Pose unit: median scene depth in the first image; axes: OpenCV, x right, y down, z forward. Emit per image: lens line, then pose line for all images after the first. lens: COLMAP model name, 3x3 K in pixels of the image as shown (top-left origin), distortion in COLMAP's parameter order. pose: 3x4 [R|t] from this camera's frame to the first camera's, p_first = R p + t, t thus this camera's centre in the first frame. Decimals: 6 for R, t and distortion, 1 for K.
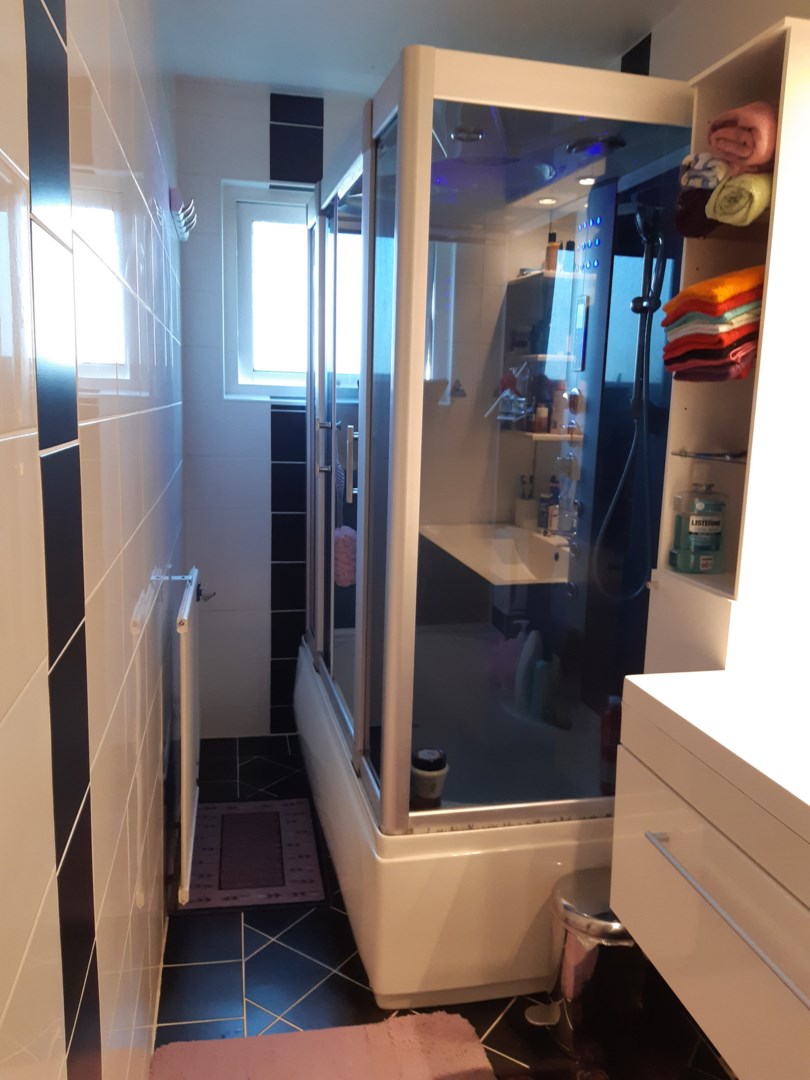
lens RADIAL K [[821.1, 0, 409.5], [0, 821.1, 536.1], [0, 0, 1]] dist [0.063656, -0.177882]
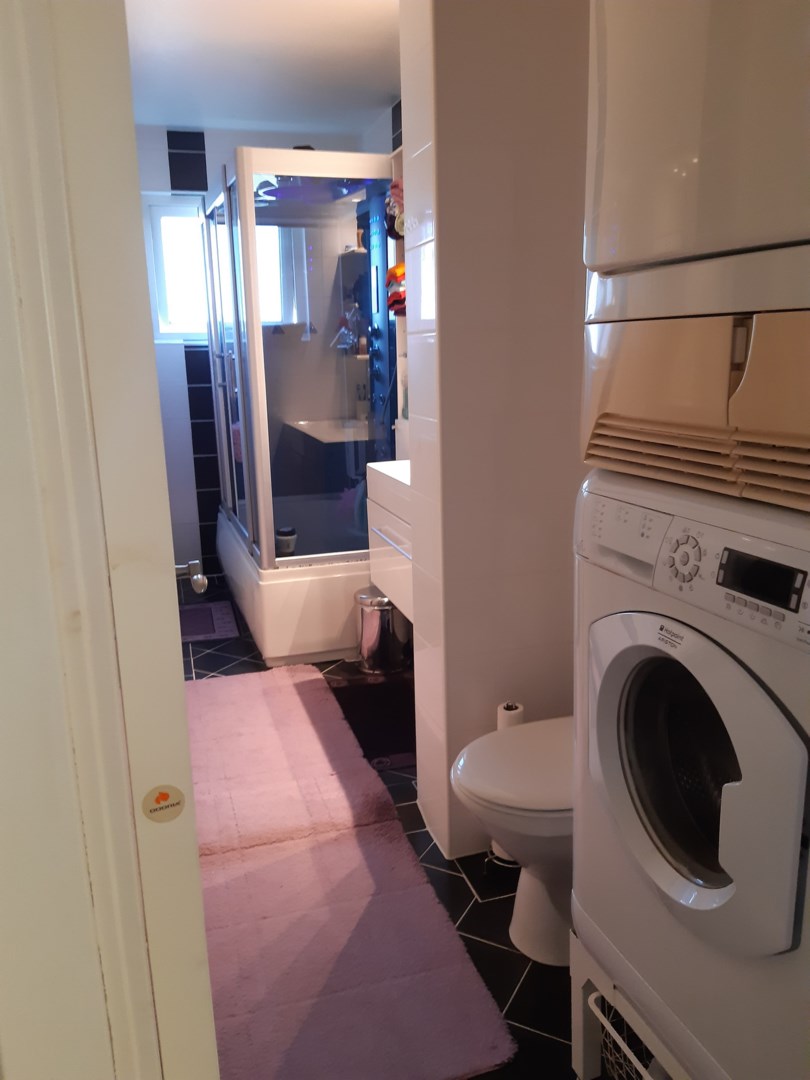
lens RADIAL K [[821.1, 0, 409.5], [0, 821.1, 536.1], [0, 0, 1]] dist [0.063656, -0.177882]
pose [[0.994804, -0.068730, 0.075108, 0.108868], [0.063983, 0.995904, 0.063883, 0.123054], [-0.079191, -0.058745, 0.995127, -0.574976]]
